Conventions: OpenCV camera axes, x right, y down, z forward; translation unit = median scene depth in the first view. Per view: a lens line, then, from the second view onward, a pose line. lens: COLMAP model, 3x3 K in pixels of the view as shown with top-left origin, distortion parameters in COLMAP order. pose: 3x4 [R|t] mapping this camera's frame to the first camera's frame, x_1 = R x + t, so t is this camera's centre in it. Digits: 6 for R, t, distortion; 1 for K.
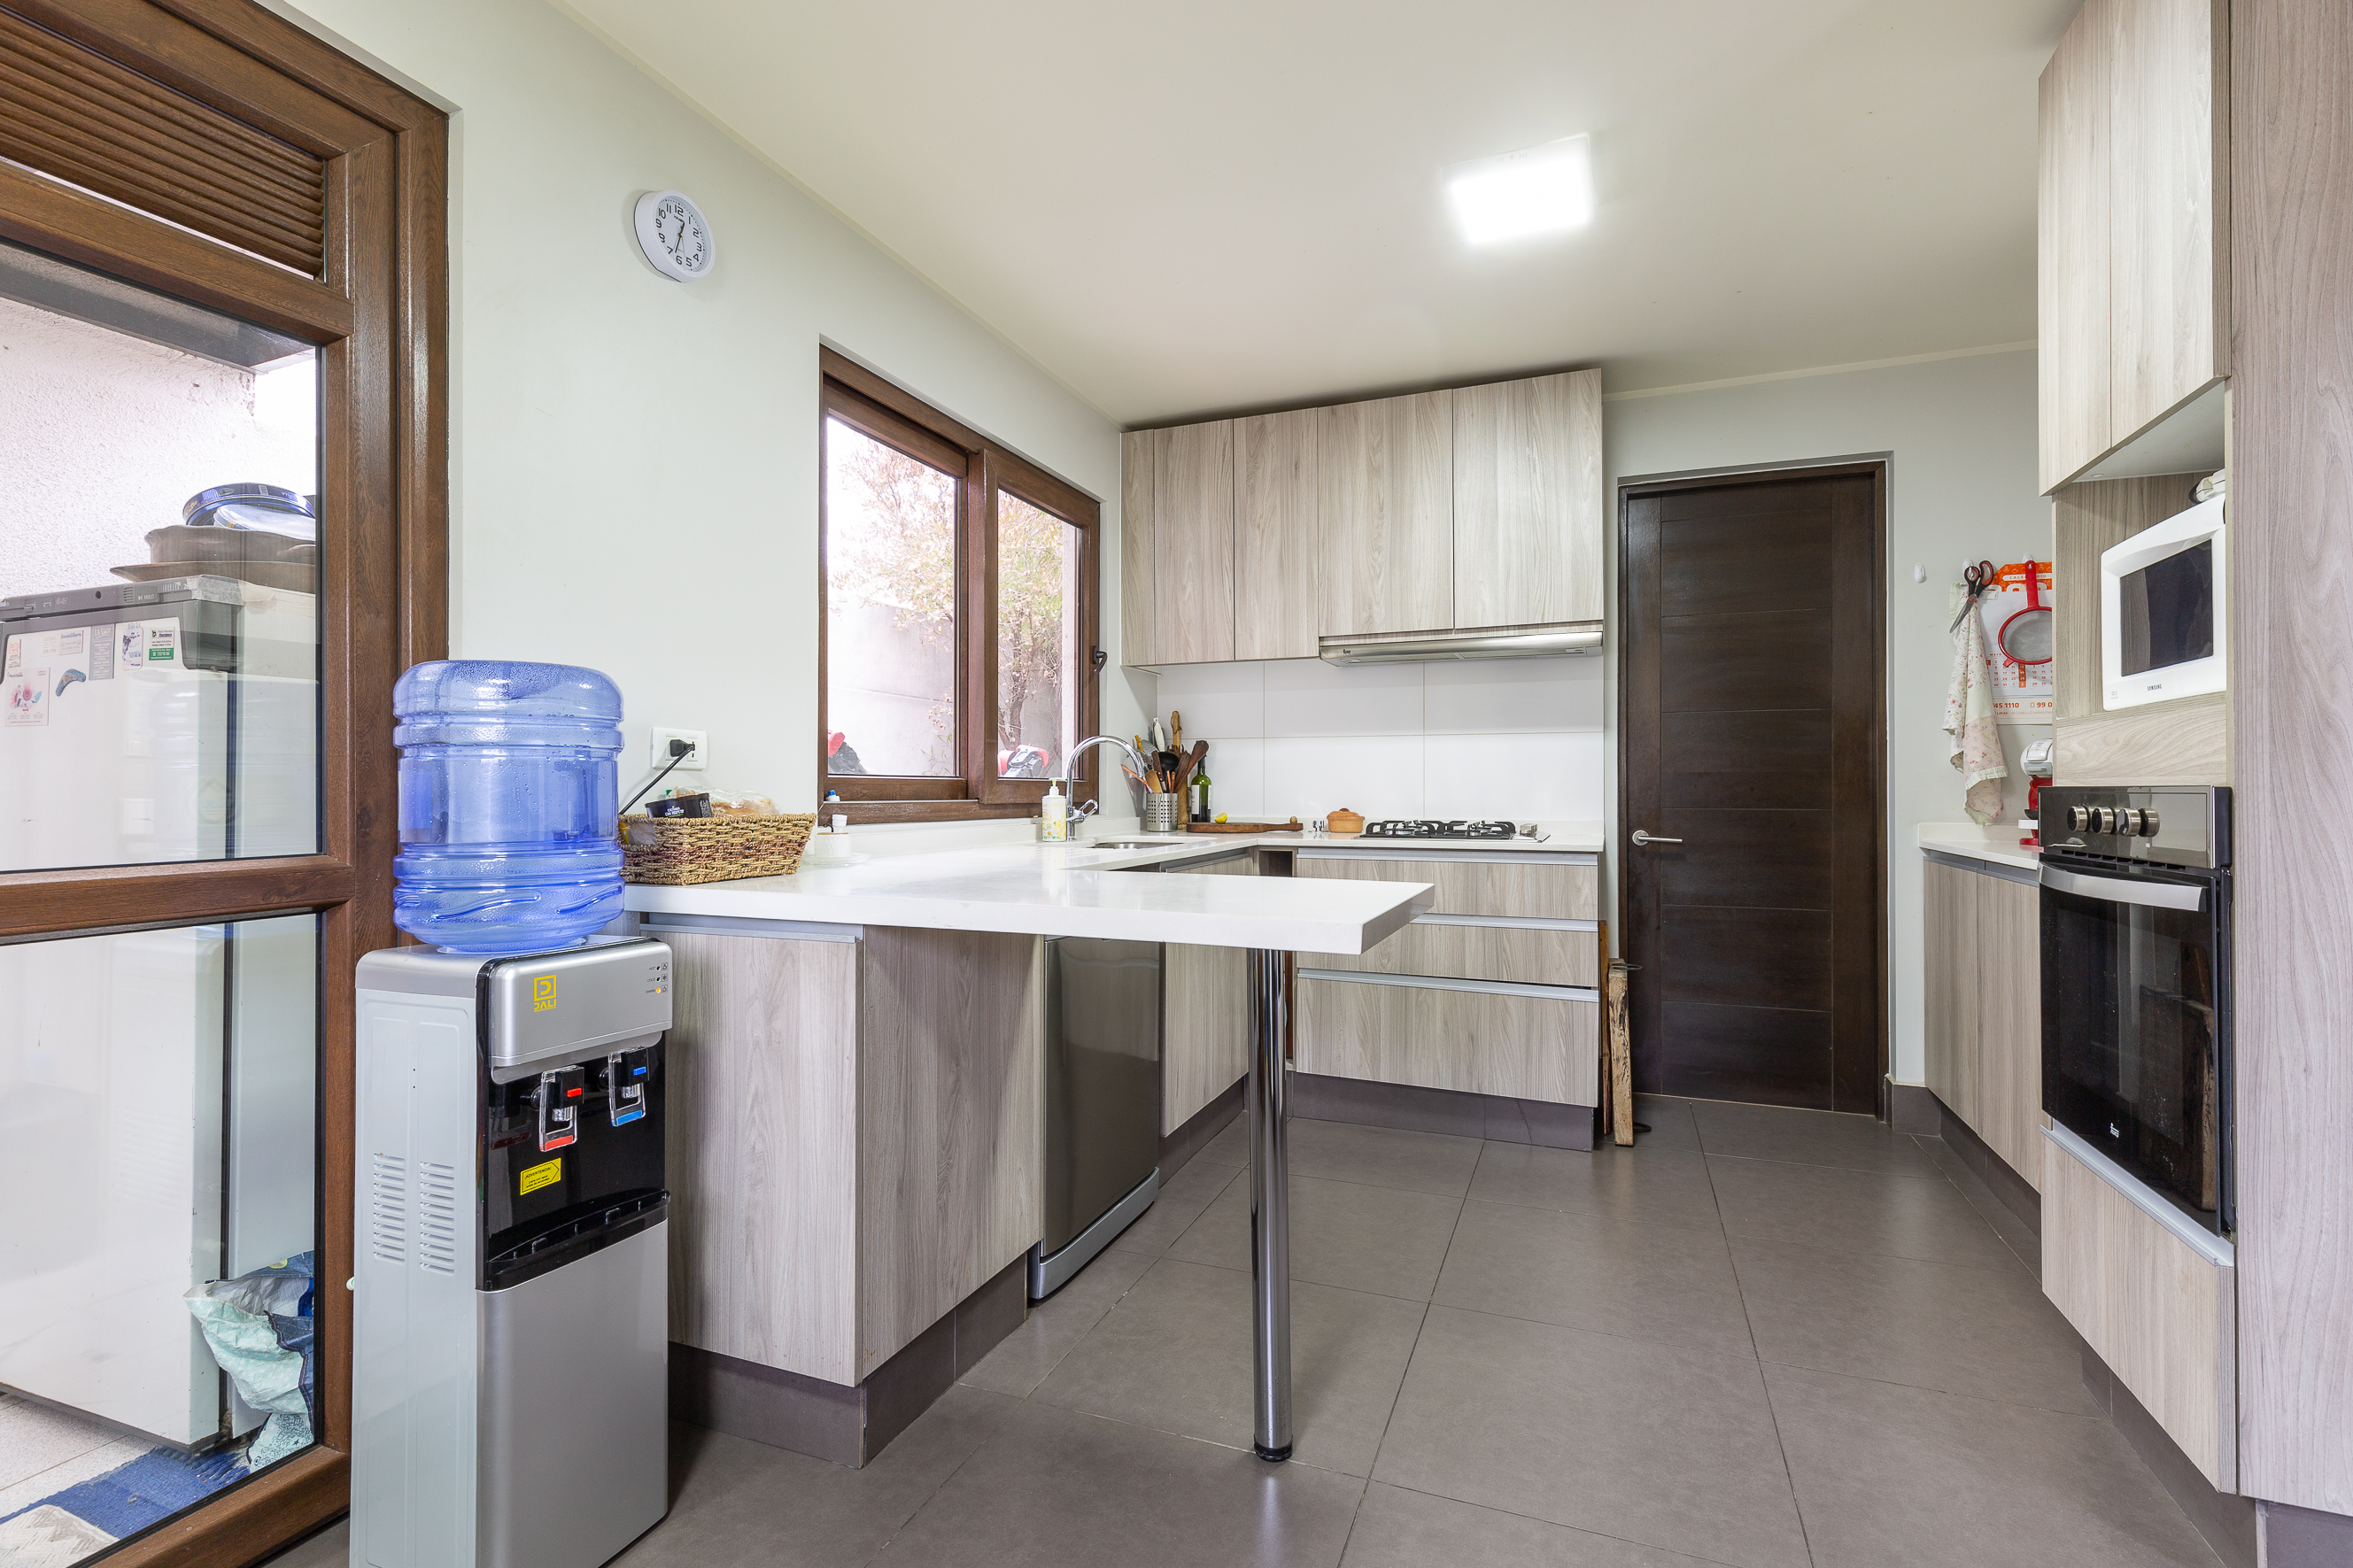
lens RADIAL K [[1082.6, 0, 1185.3], [0, 1082.6, 780.3], [0, 0, 1]] dist [0.012605, -0.001912]
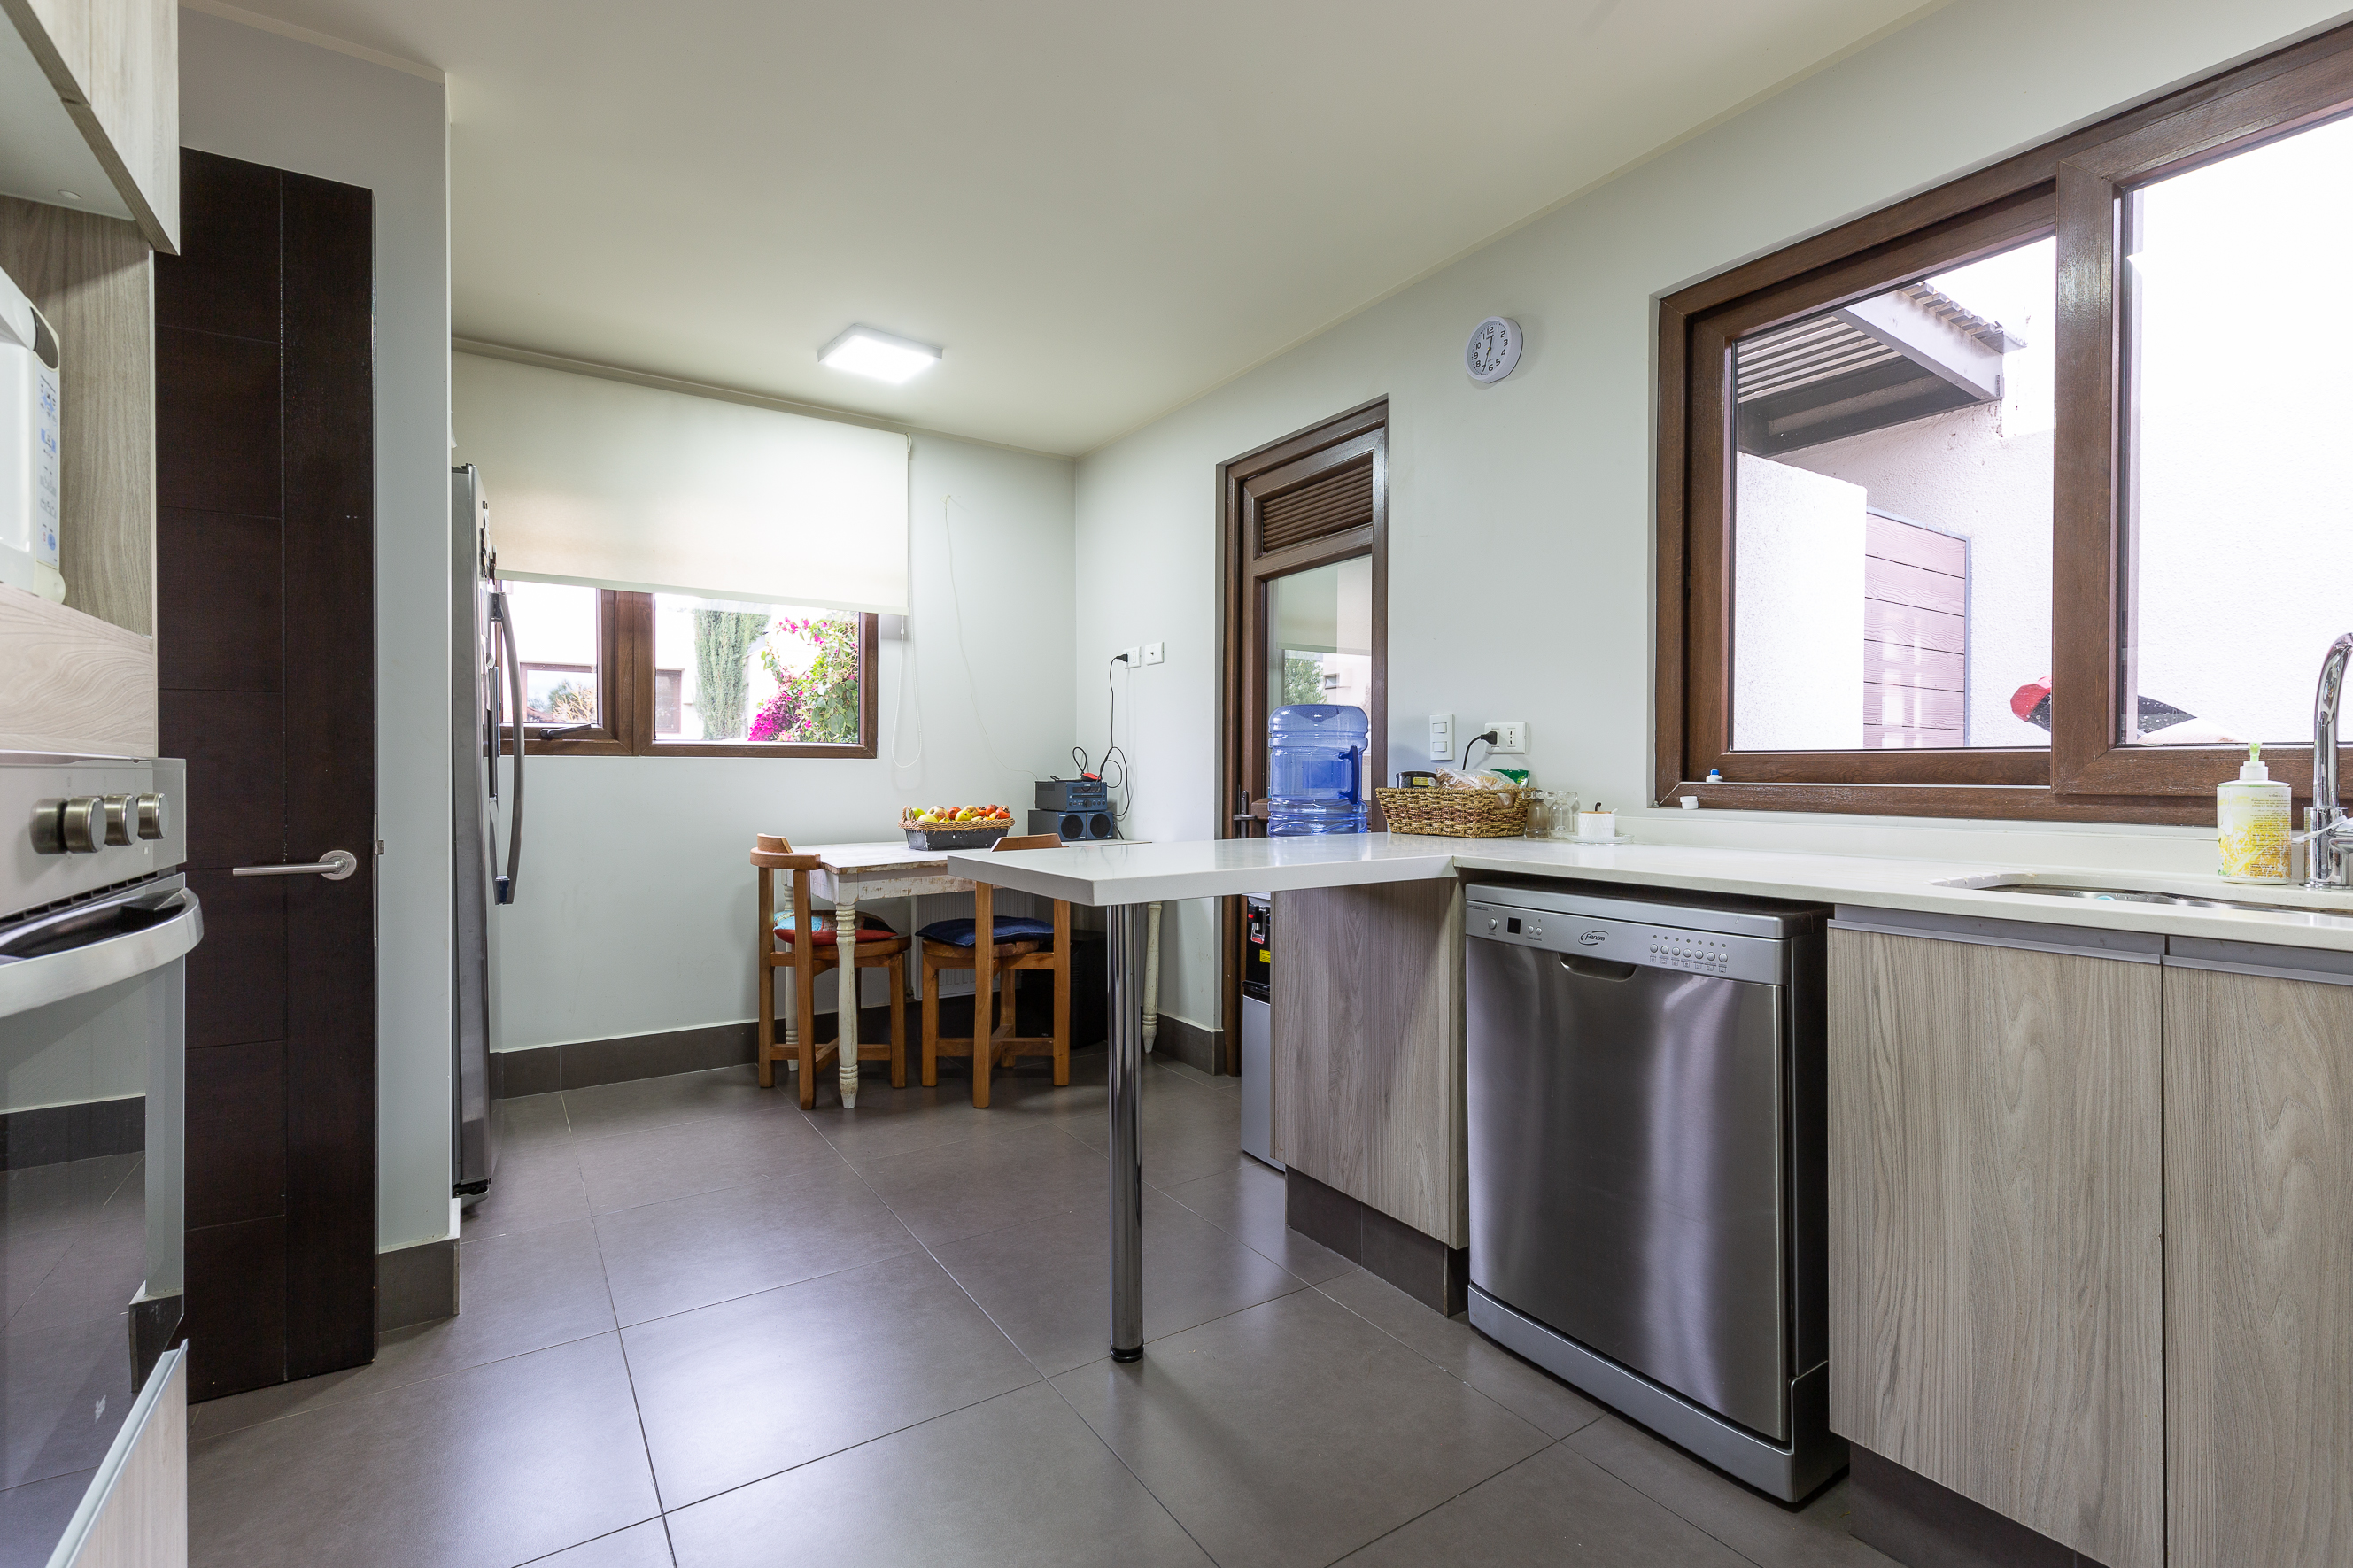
lens RADIAL K [[1082.6, 0, 1184.3], [0, 1082.6, 783.0], [0, 0, 1]] dist [0.012605, -0.001912]
pose [[-0.577487, 0.008488, -0.816355, 0.825862], [0.005314, 0.999964, 0.006637, 0.015212], [0.816382, -0.000505, -0.577512, 1.461701]]
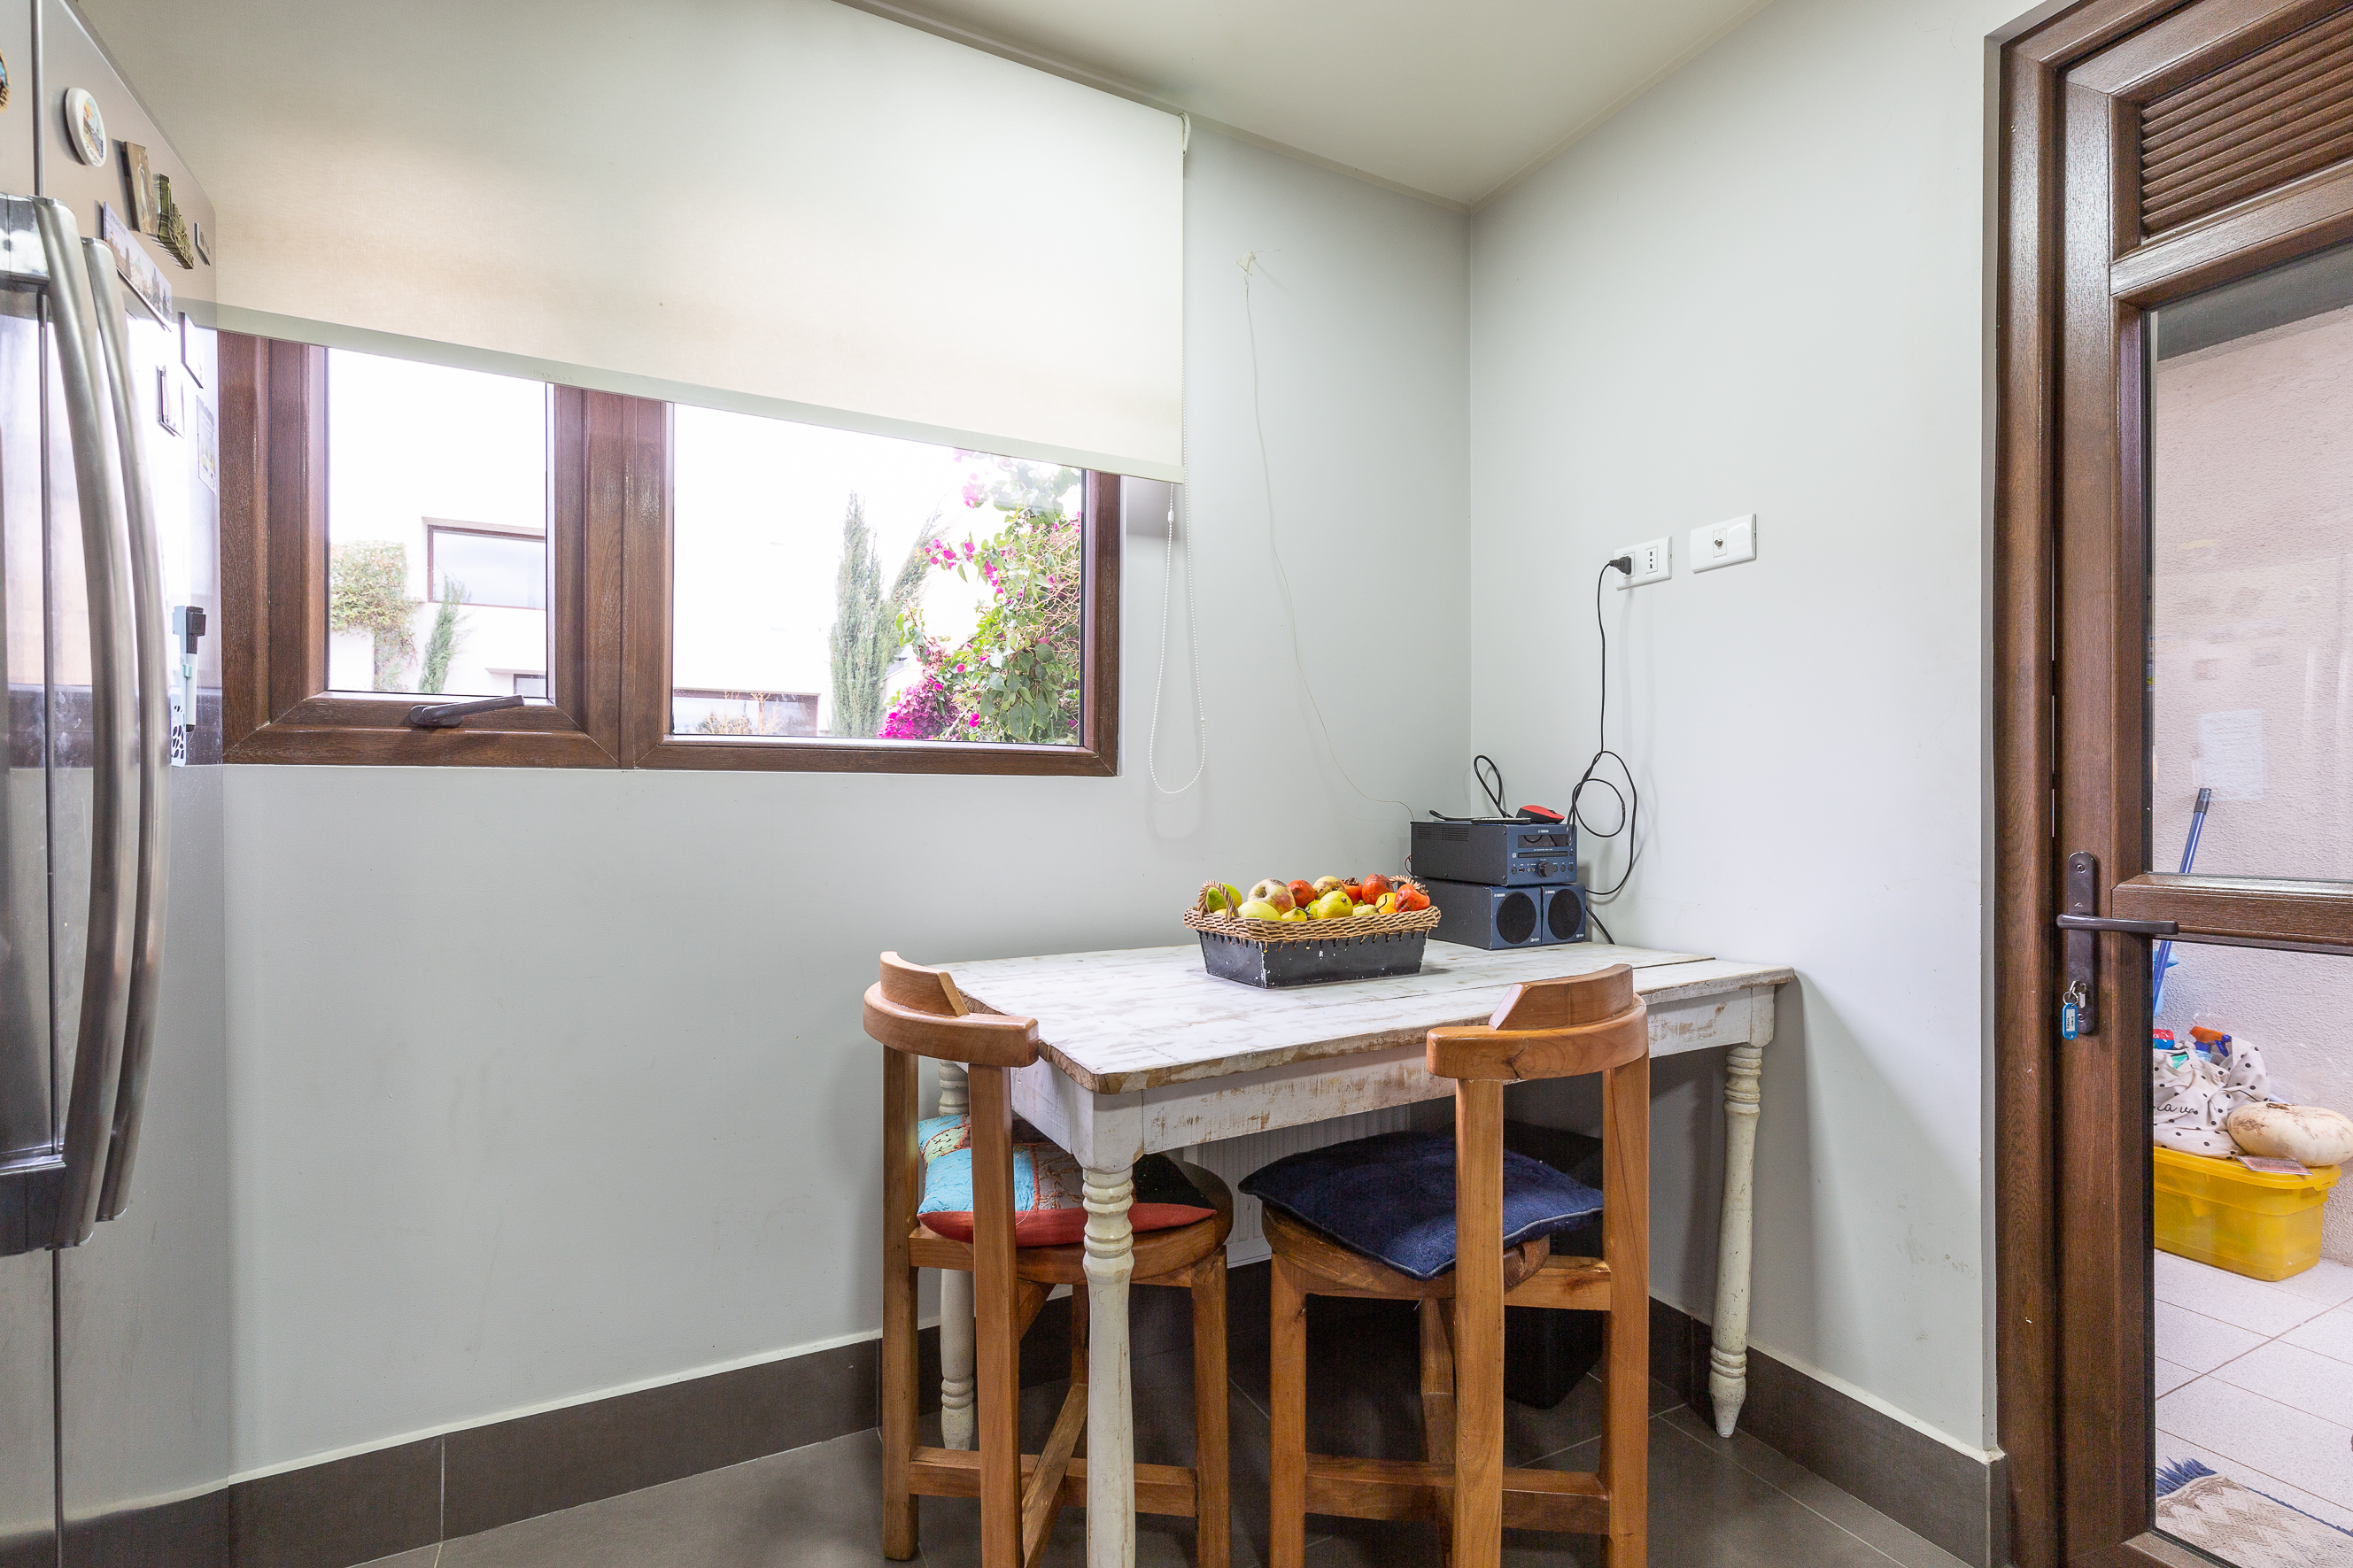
lens RADIAL K [[1082.6, 0, 1181.4], [0, 1082.6, 799.1], [0, 0, 1]] dist [0.012605, -0.001912]
pose [[-0.668732, -0.002514, -0.743500, 0.365629], [0.004690, 0.999960, -0.007600, 0.010445], [0.743489, -0.008570, -0.668693, 0.770955]]
